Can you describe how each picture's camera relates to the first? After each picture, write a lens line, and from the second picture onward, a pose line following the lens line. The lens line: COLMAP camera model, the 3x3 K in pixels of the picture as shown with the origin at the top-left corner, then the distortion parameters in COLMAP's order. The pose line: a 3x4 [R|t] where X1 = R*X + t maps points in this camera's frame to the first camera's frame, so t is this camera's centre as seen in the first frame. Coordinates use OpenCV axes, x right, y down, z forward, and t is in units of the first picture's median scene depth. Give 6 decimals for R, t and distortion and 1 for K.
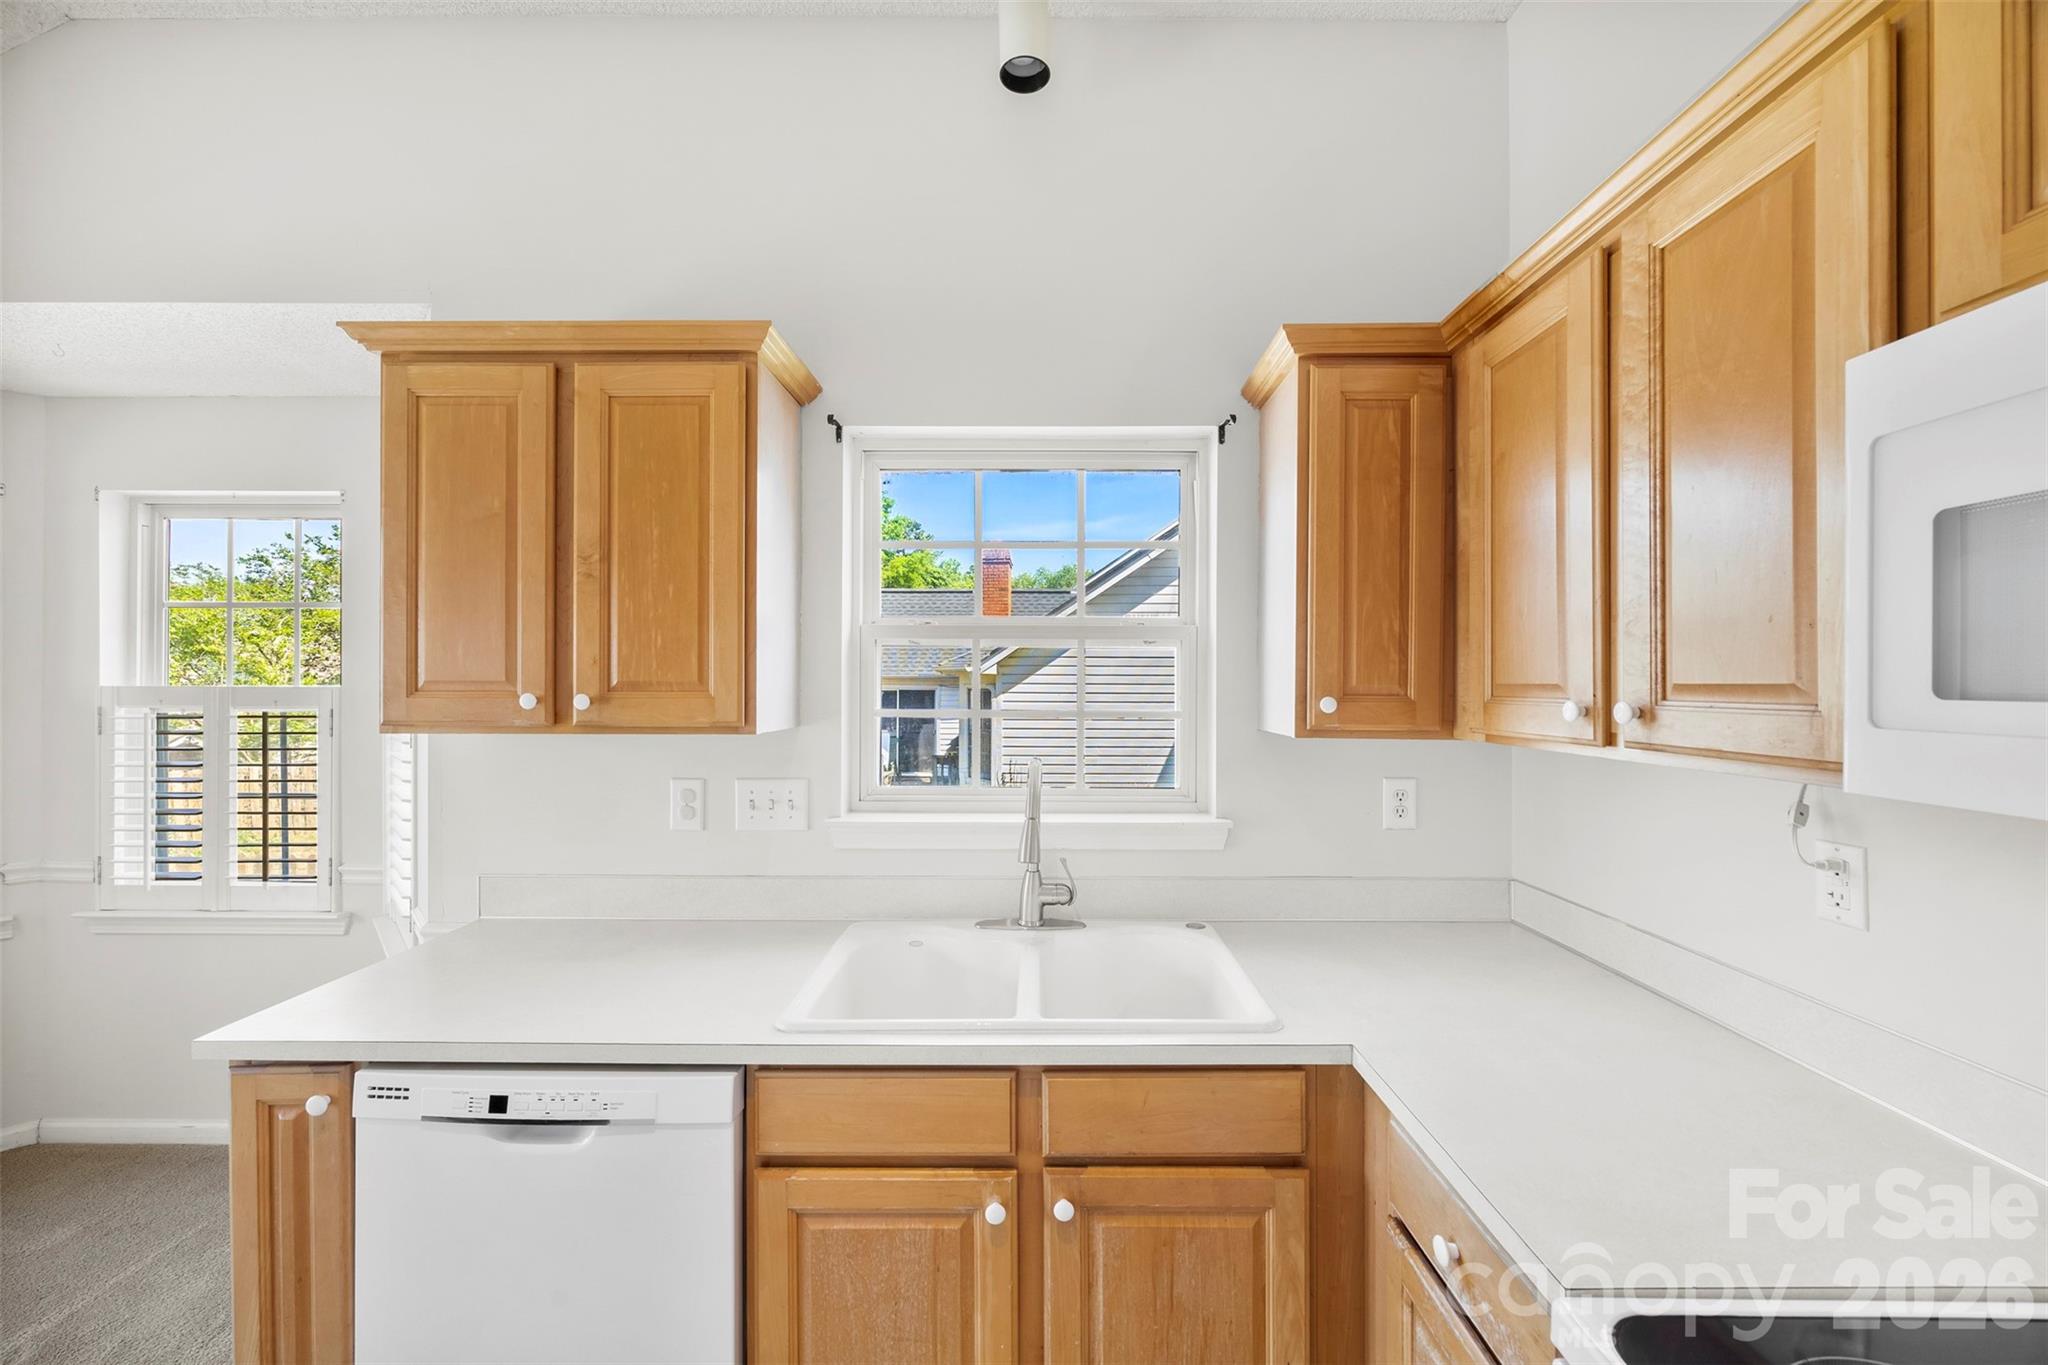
lens RADIAL K [[788.0, 0, 1038.9], [0, 788.0, 683.0], [0, 0, 1]] dist [-0.004149, 0.000770]
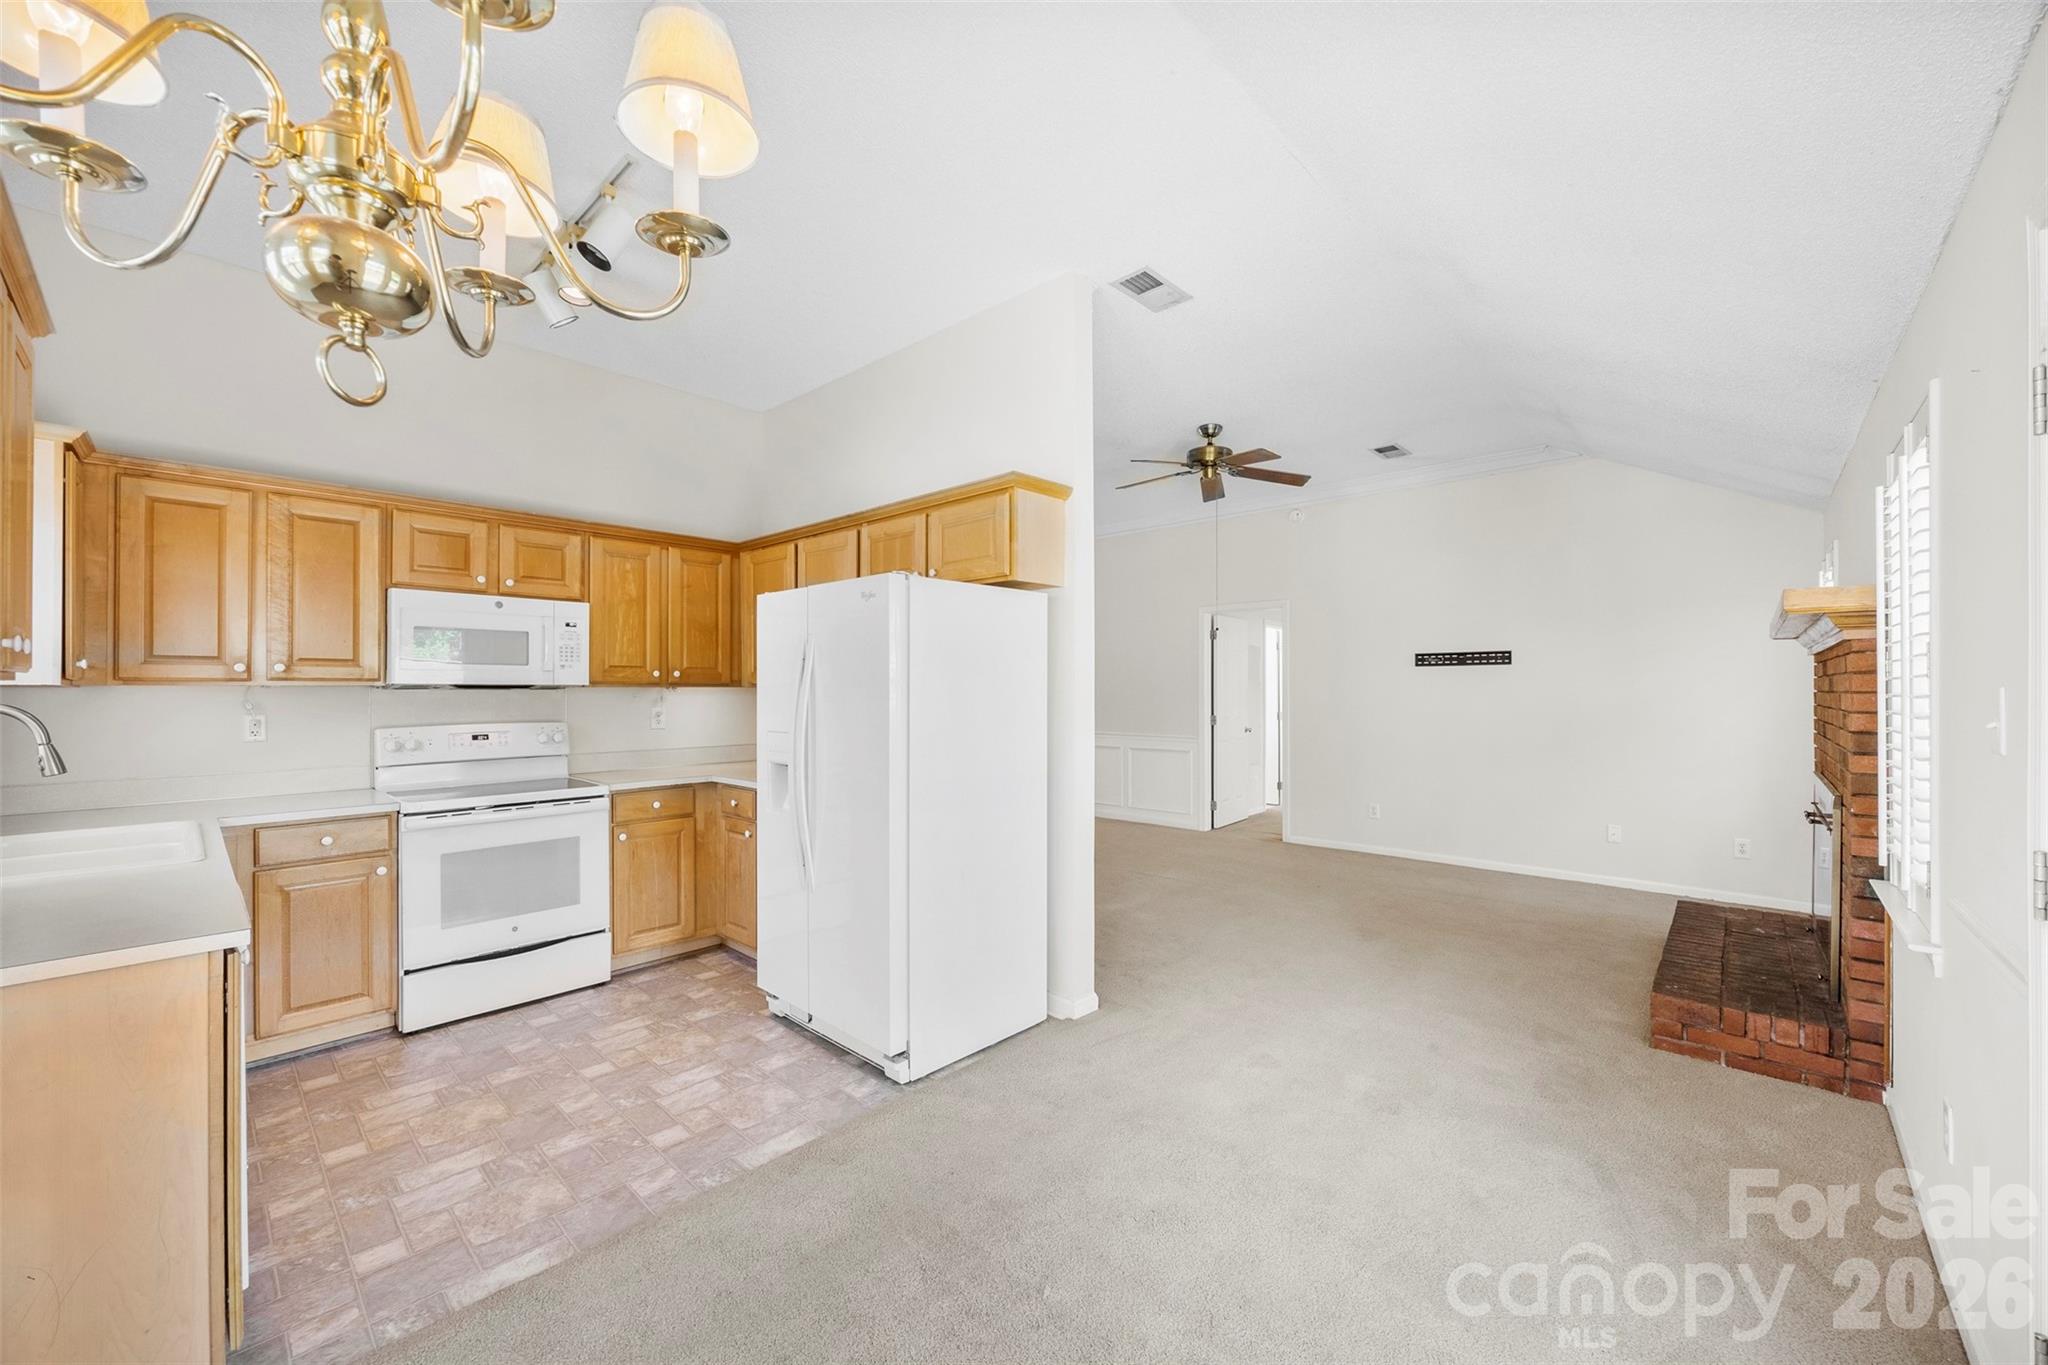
lens RADIAL K [[788.0, 0, 1032.7], [0, 788.0, 685.9], [0, 0, 1]] dist [-0.004149, 0.000770]
pose [[-0.739300, 0.004197, 0.673363, -2.490097], [-0.000455, 0.999977, -0.006733, 0.094516], [-0.673376, -0.005285, -0.739281, 0.985079]]
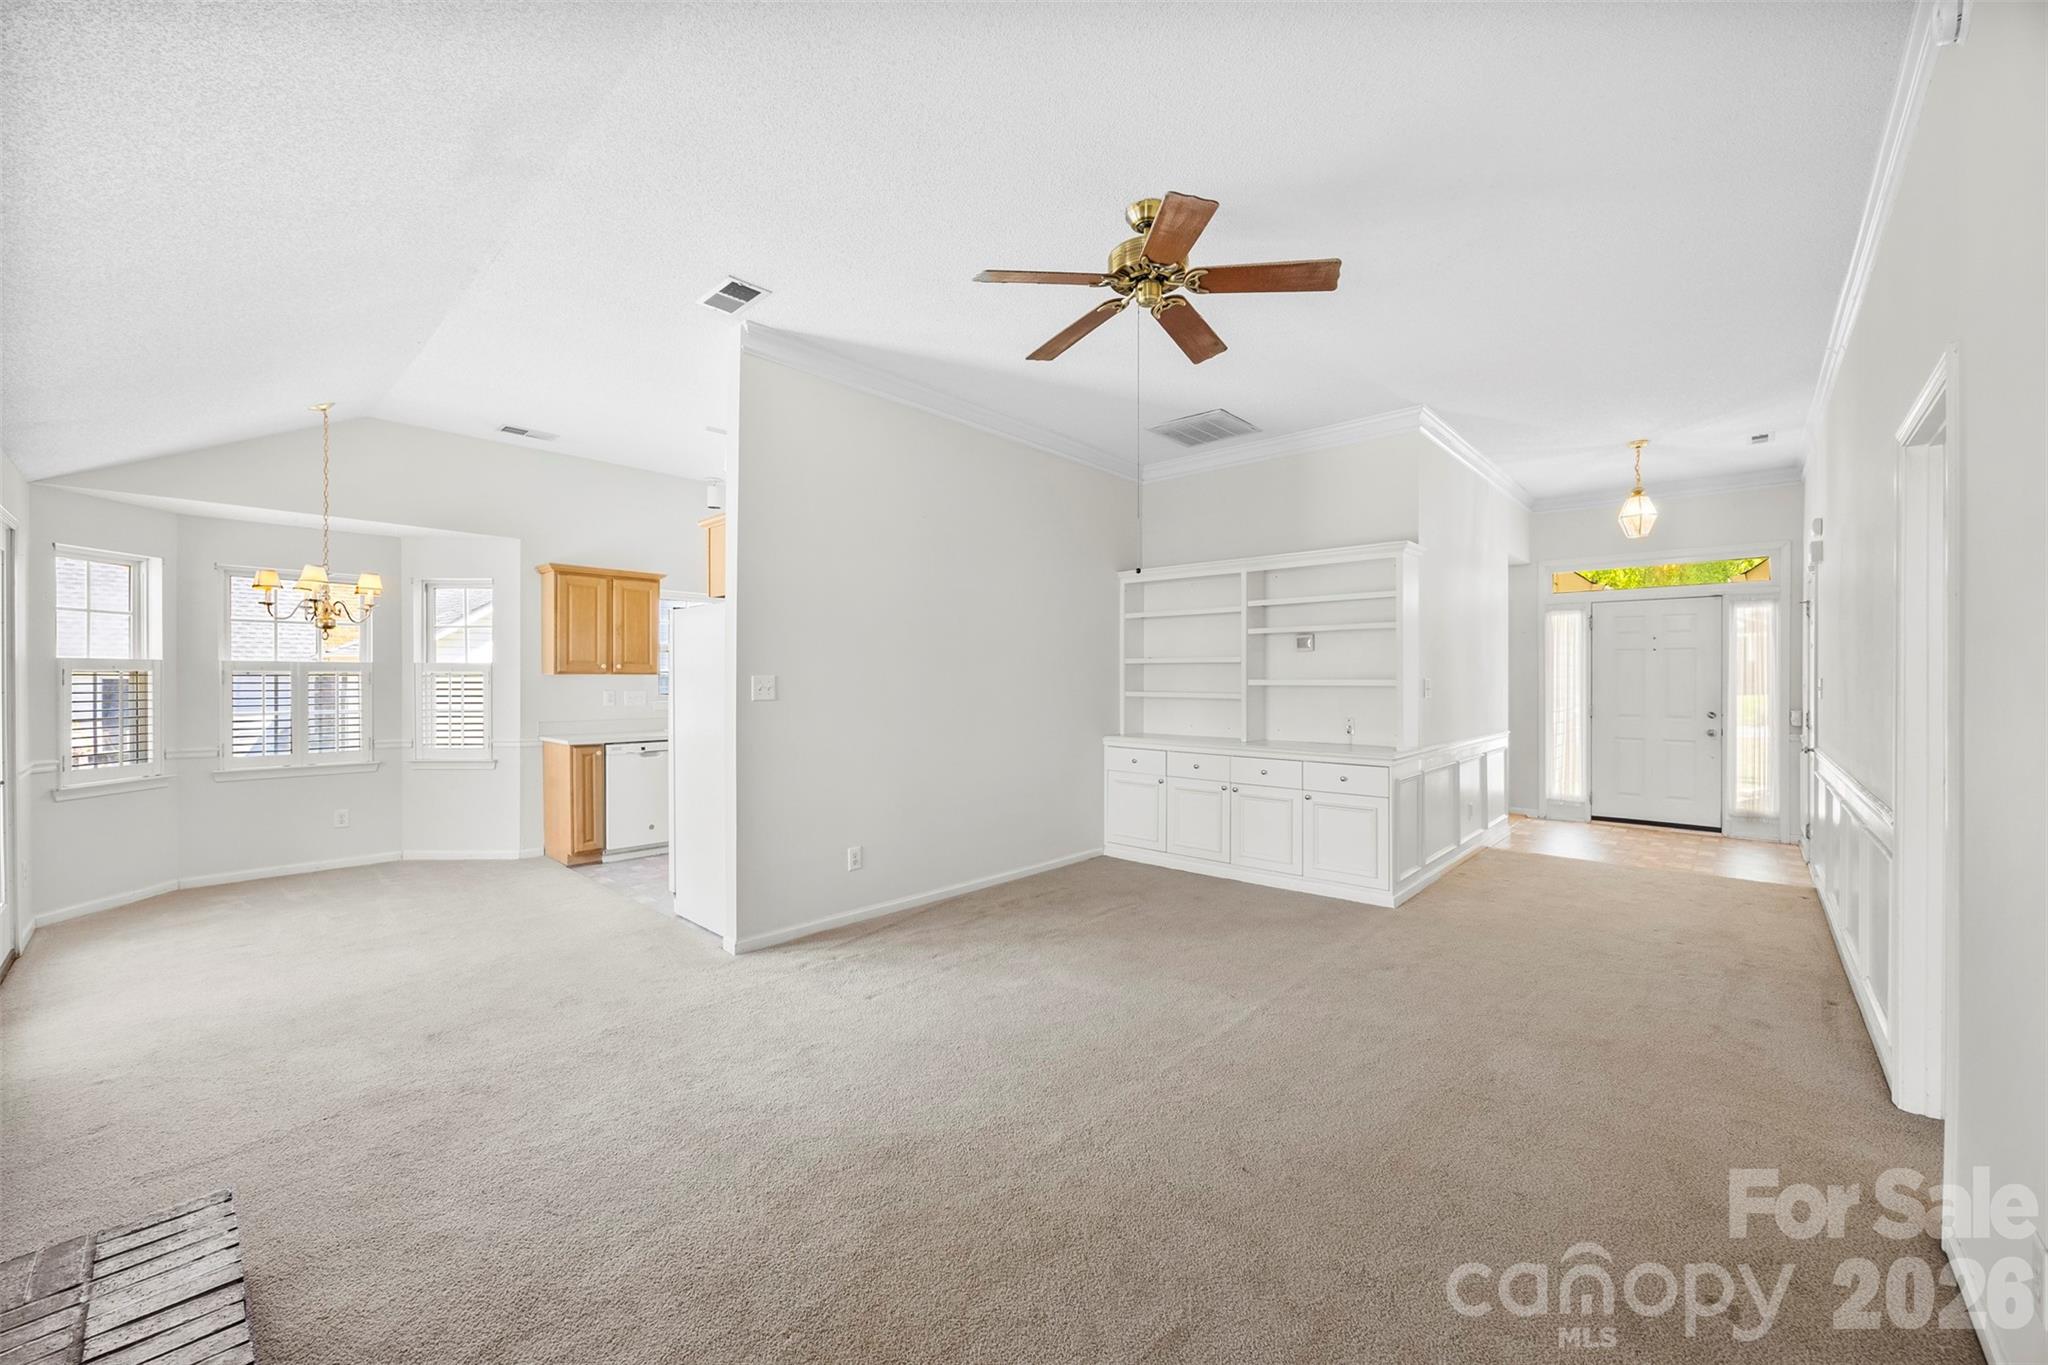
lens RADIAL K [[788.0, 0, 1028.0], [0, 788.0, 673.9], [0, 0, 1]] dist [-0.004149, 0.000770]
pose [[0.667037, 0.001093, 0.745024, -2.431474], [-0.002403, 0.999997, 0.000685, 0.060376], [-0.745021, -0.002247, 0.667037, -3.576468]]
